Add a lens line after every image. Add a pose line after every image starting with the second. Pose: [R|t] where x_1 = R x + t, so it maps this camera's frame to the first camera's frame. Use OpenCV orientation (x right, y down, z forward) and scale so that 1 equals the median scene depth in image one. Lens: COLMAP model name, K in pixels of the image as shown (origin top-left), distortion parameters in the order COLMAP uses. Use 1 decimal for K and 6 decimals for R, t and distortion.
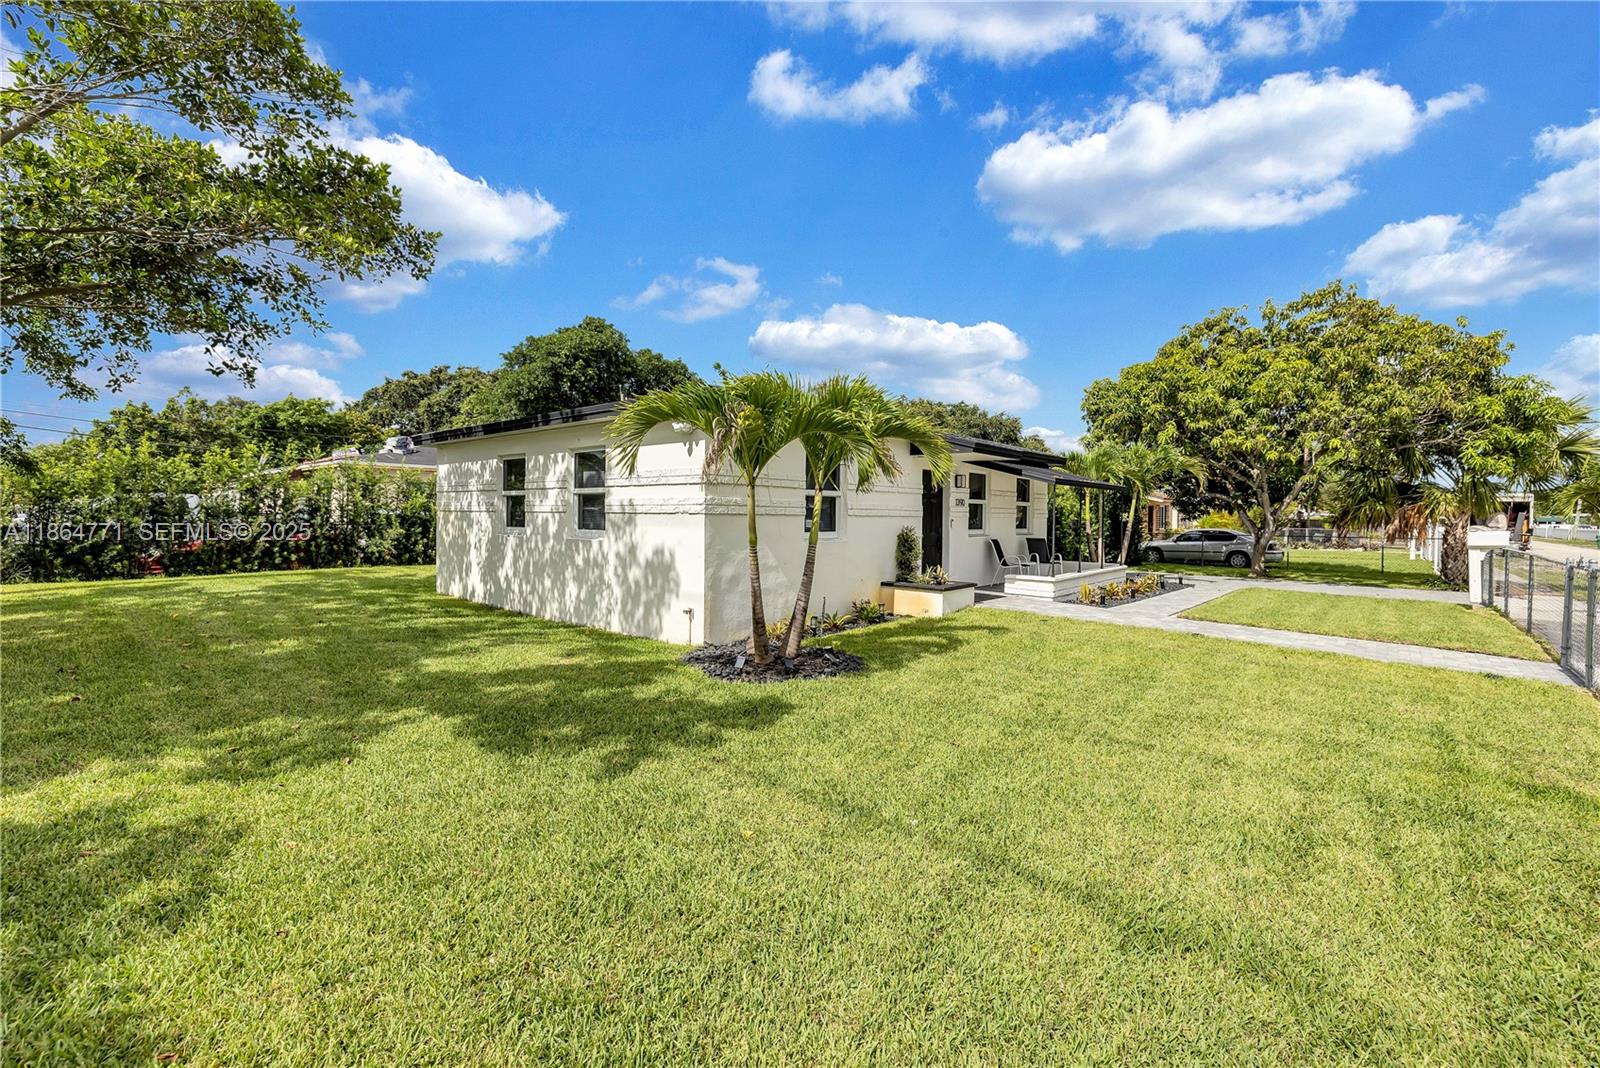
lens RADIAL K [[686.3, 0, 795.2], [0, 686.3, 518.0], [0, 0, 1]] dist [0.000317, 0.000321]
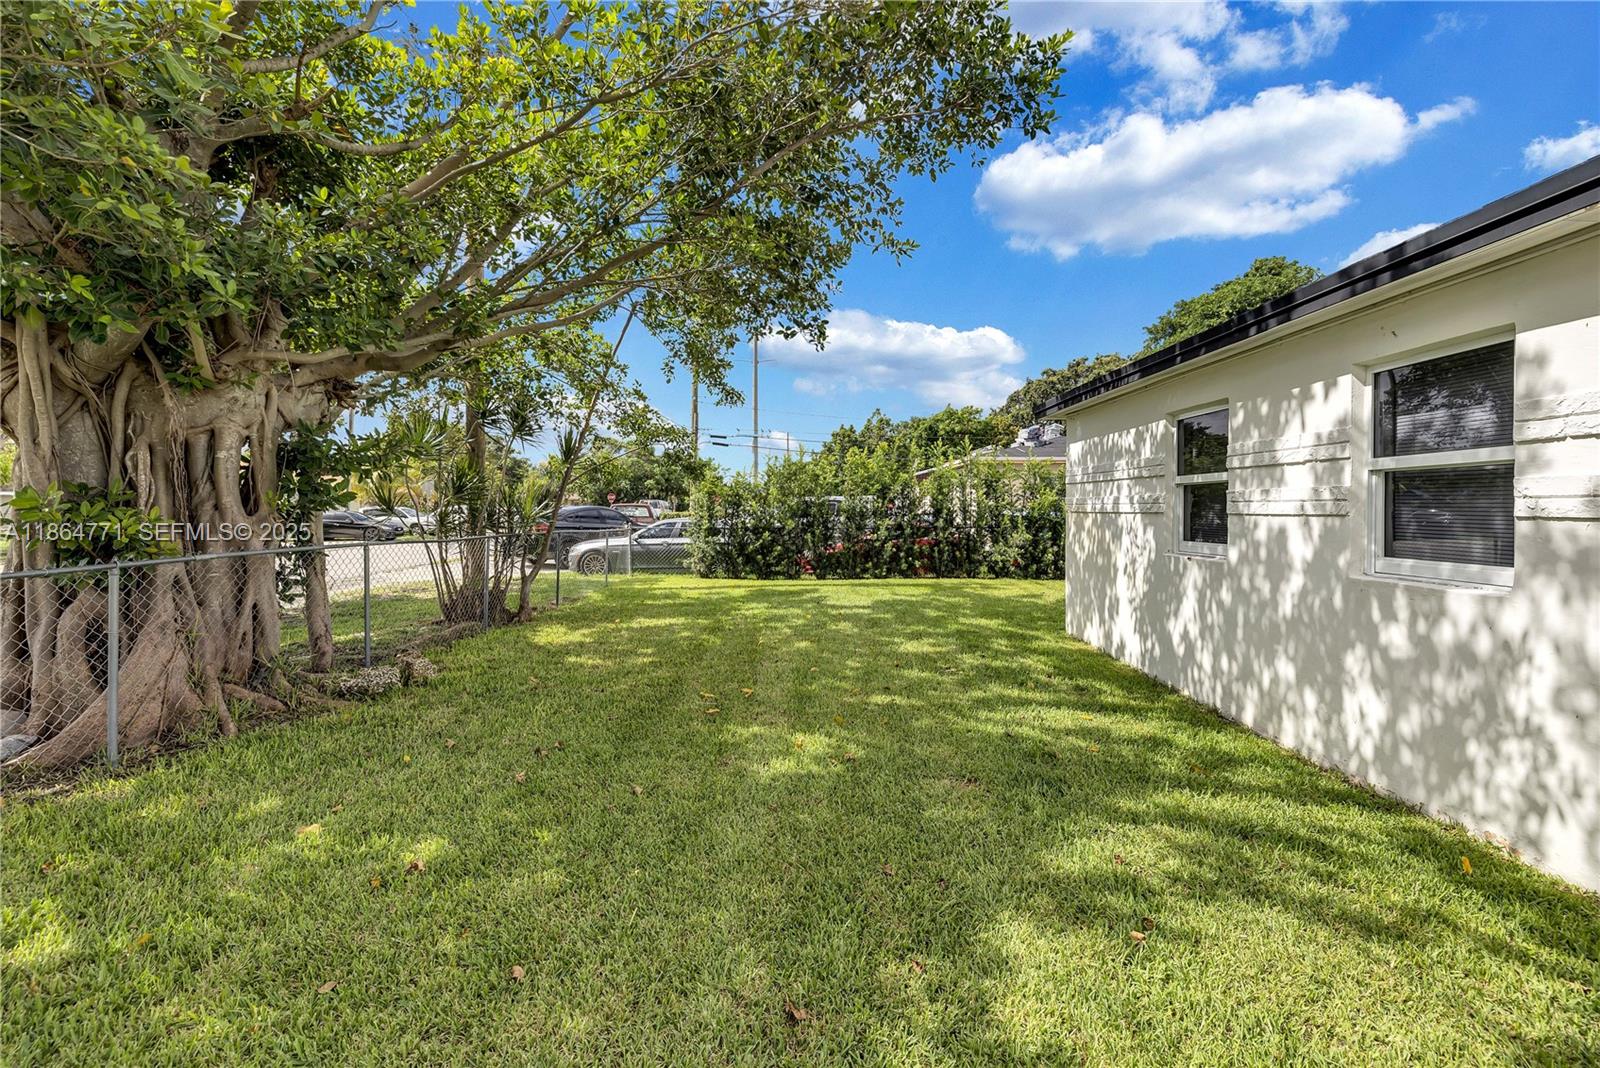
lens RADIAL K [[686.3, 0, 795.2], [0, 686.3, 518.0], [0, 0, 1]] dist [0.000317, 0.000321]
pose [[0.645538, 0.002027, -0.763726, -0.189908], [0.000369, 0.999996, 0.002965, -0.007404], [0.763728, -0.002196, 0.645534, 0.383370]]
